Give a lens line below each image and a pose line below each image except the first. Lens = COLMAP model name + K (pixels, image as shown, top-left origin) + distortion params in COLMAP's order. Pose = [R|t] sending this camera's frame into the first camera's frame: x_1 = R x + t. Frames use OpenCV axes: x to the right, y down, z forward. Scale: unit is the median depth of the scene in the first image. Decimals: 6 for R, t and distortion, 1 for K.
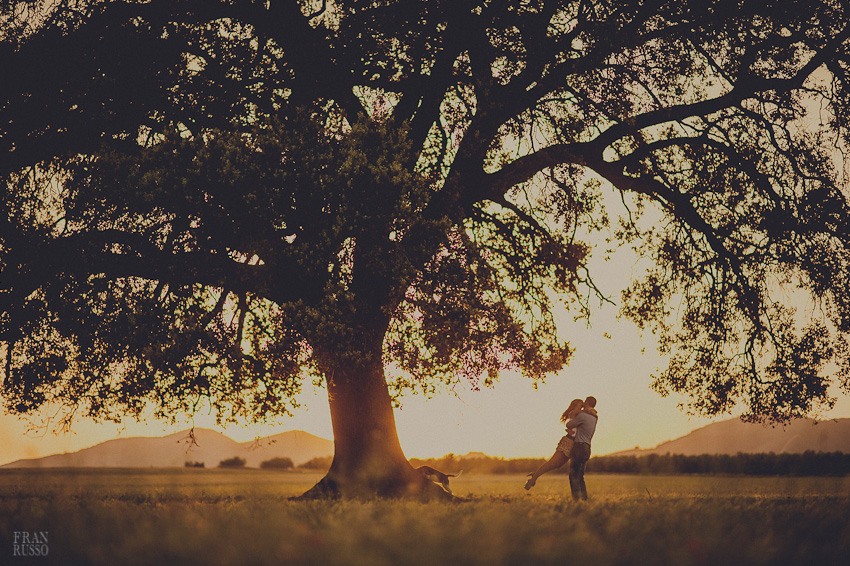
lens RADIAL K [[2150.4, 0, 408.5], [0, 2150.4, 284.7], [0, 0, 1]] dist [-0.118505, 0.347012]
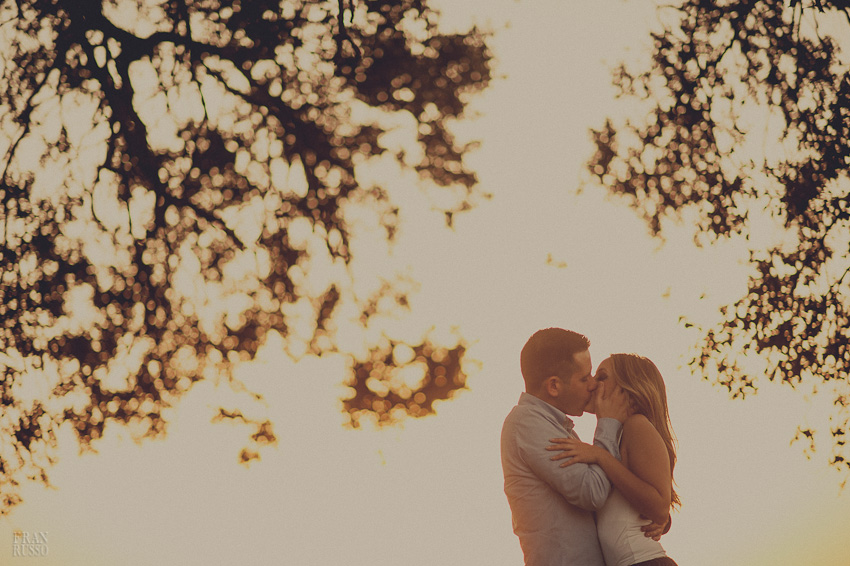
lens RADIAL K [[2196.6, 0, 408.0], [0, 2196.6, 281.9], [0, 0, 1]] dist [-0.091964, -0.030430]
pose [[0.996237, -0.080890, -0.031120, 0.085595], [0.078043, 0.993421, -0.083811, 0.054656], [0.037694, 0.081067, 0.995996, 0.708900]]
